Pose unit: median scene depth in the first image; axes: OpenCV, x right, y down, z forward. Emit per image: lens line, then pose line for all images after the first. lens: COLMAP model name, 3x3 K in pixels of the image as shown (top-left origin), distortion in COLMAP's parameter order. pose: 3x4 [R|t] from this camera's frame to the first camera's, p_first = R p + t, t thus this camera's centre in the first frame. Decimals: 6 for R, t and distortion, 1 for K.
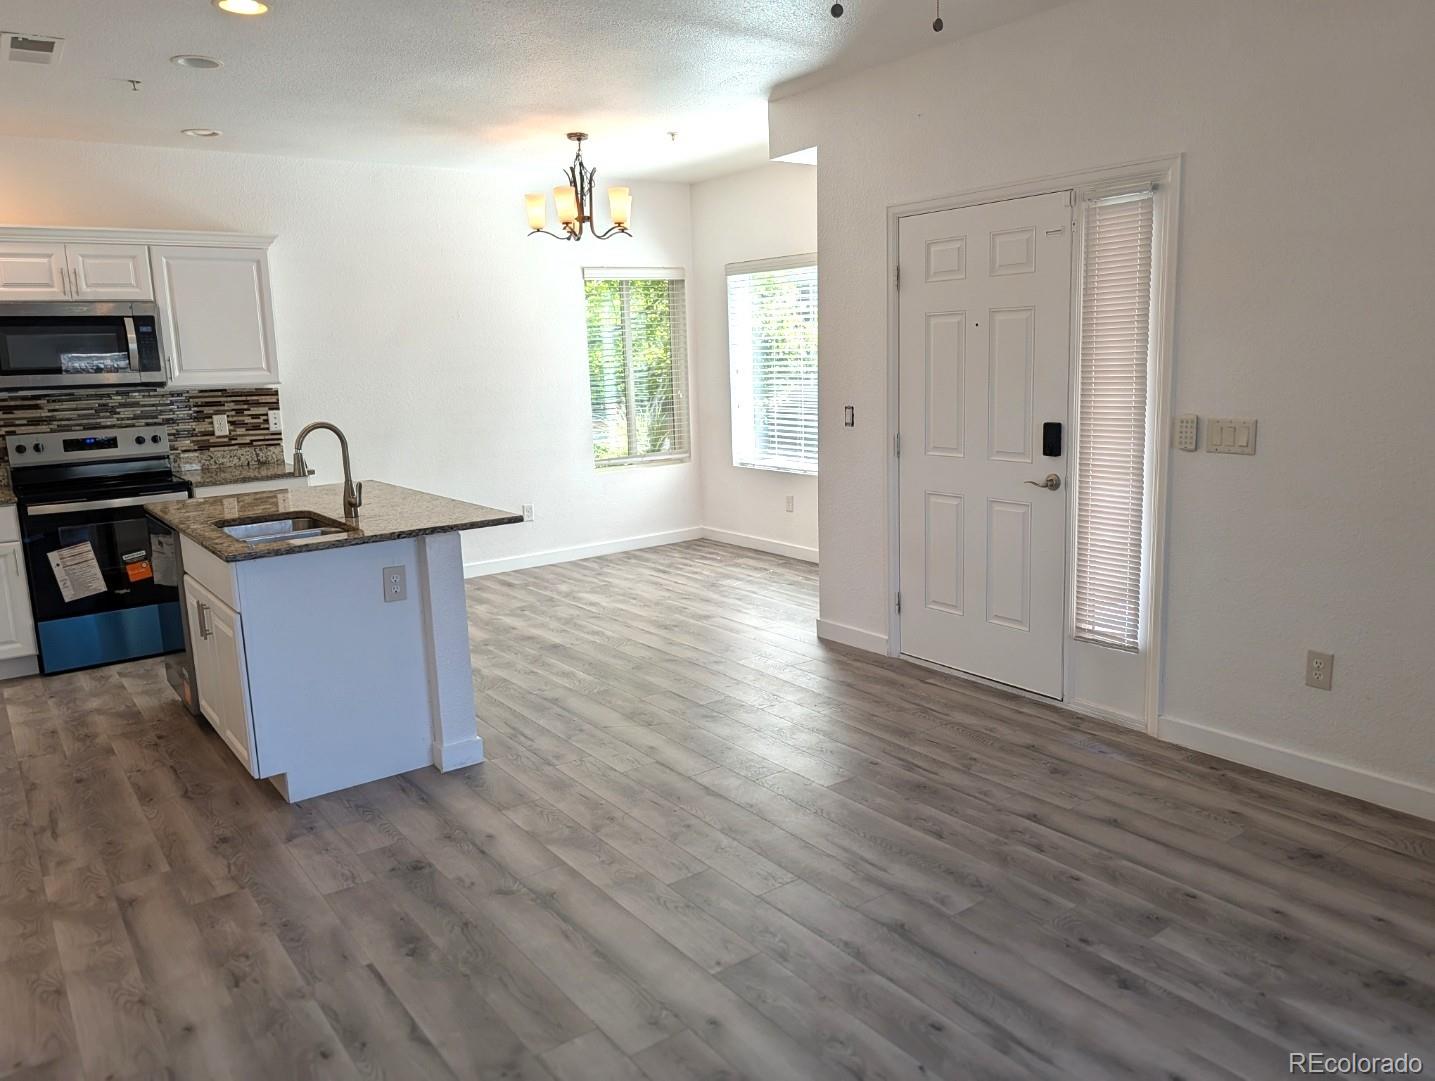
lens RADIAL K [[1045.4, 0, 709.0], [0, 1045.4, 529.7], [0, 0, 1]] dist [0.025193, -0.024084]
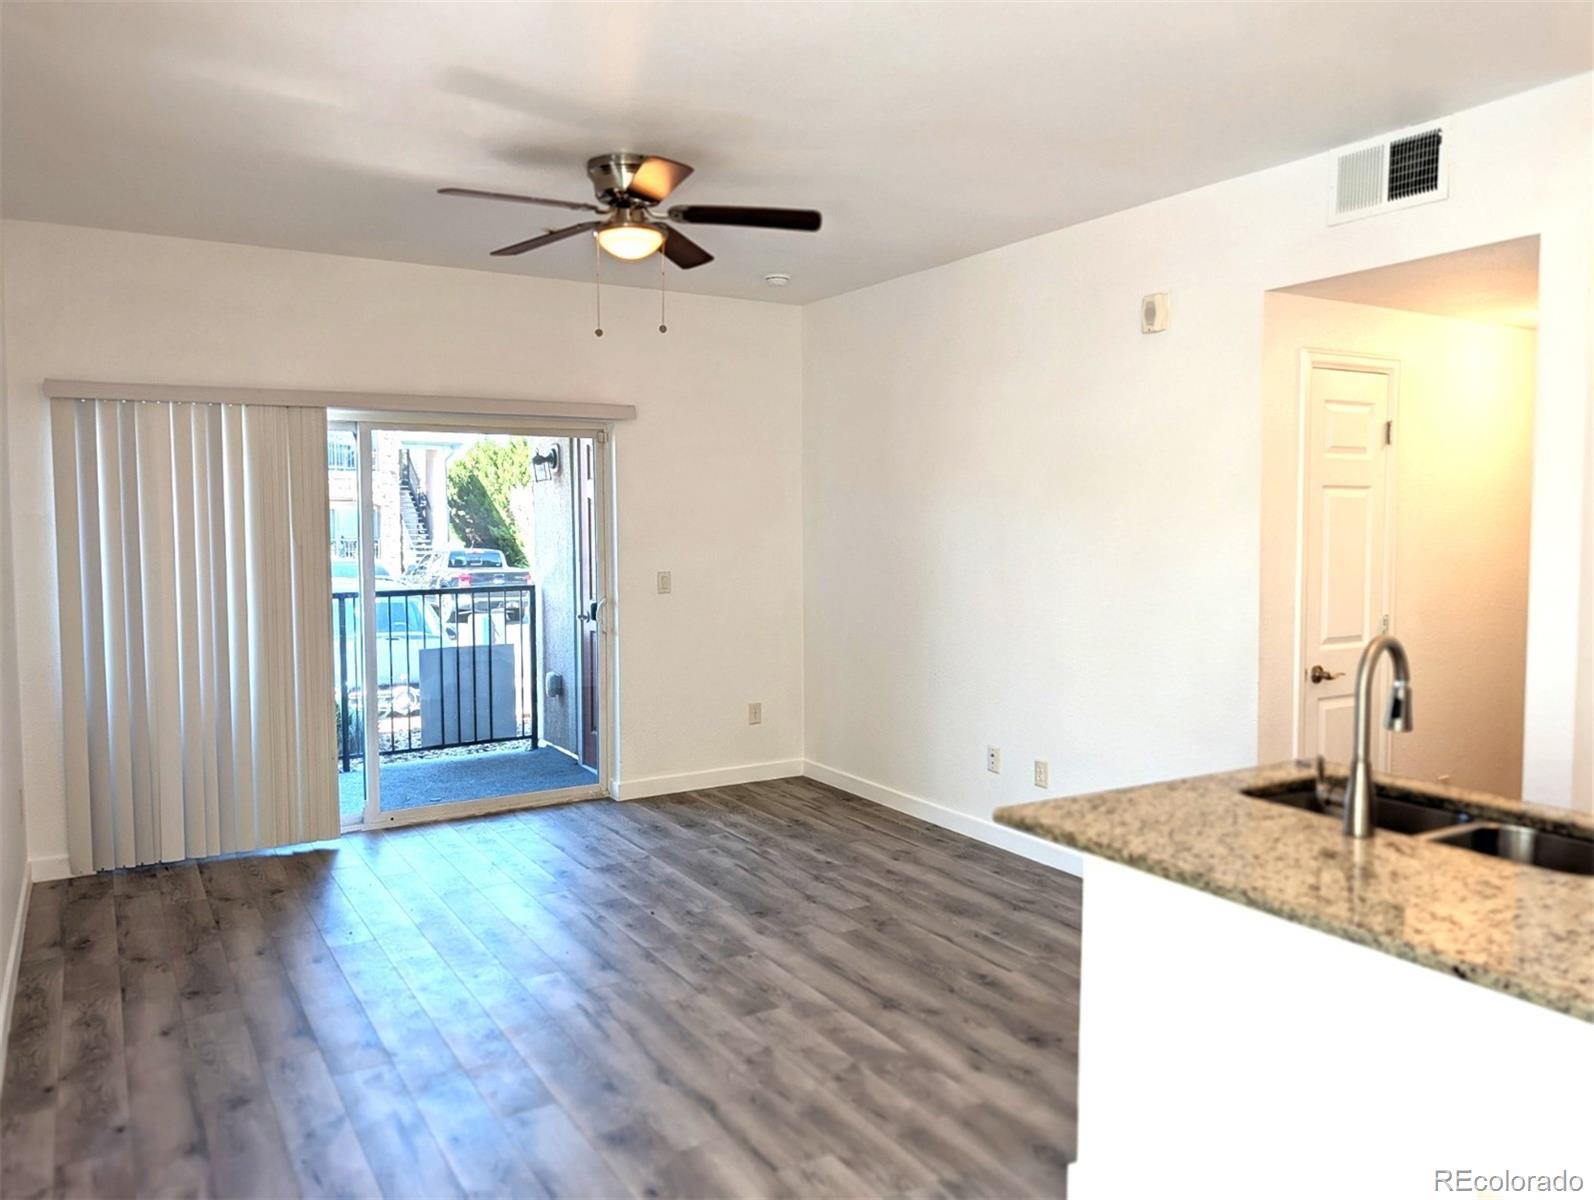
lens RADIAL K [[1161.3, 0, 786.9], [0, 1161.3, 580.1], [0, 0, 1]] dist [0.025193, -0.024084]
pose [[-0.995478, 0.029027, 0.090454, -0.125018], [0.048209, 0.974817, 0.217732, -0.263600], [-0.081856, 0.221108, -0.971808, 1.539289]]
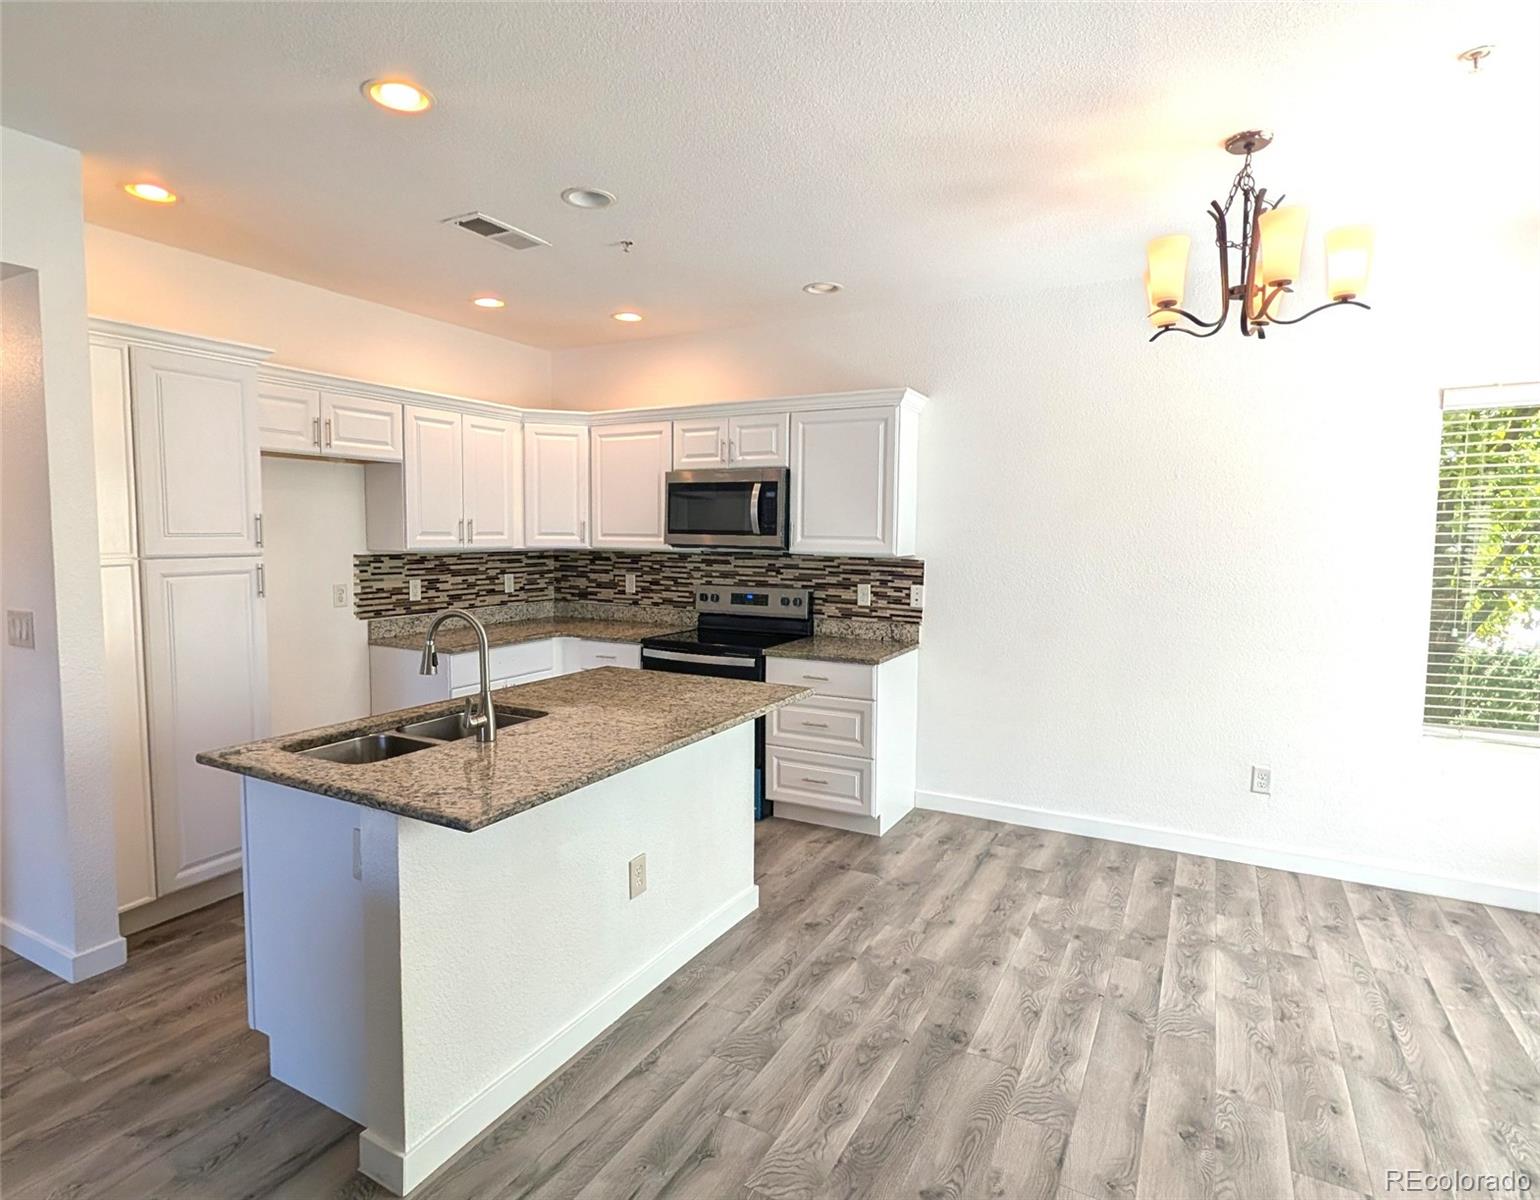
lens RADIAL K [[829.1, 0, 750.6], [0, 829.1, 587.8], [0, 0, 1]] dist [-0.002667, 0.003835]
pose [[0.419523, 0.101224, -0.902083, 0.258285], [-0.175454, 0.984065, 0.028826, -0.168757], [0.890627, 0.146181, 0.430598, 0.903285]]
